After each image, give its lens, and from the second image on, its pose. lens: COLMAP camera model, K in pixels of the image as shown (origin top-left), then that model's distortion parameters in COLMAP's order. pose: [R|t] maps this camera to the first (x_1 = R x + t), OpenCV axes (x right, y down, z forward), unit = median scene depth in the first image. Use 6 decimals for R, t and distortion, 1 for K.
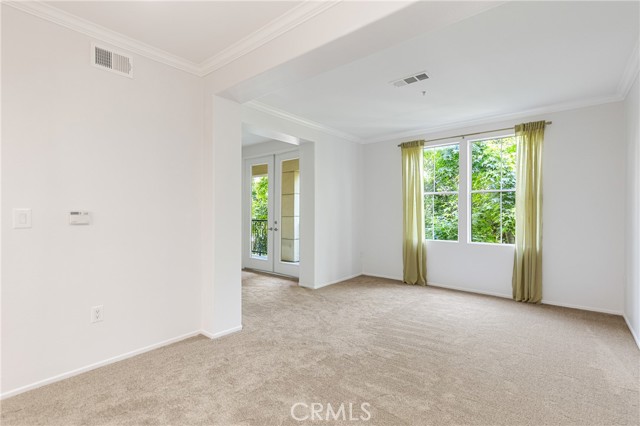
lens RADIAL K [[294.7, 0, 320.0], [0, 294.7, 213.0], [0, 0, 1]] dist [-0.001275, 0.000114]
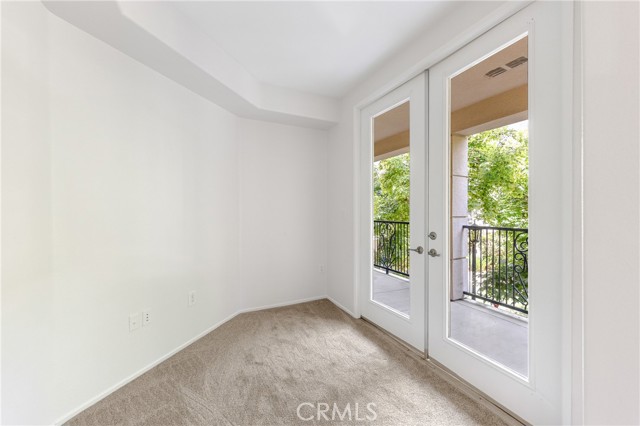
lens RADIAL K [[247.6, 0, 320.0], [0, 247.6, 213.0], [0, 0, 1]] dist [-0.000040, -0.000028]
pose [[0.900328, 0.003101, -0.435200, -0.152128], [0.000528, 0.999966, 0.008218, -0.000899], [0.435211, -0.007629, 0.900296, 0.679065]]
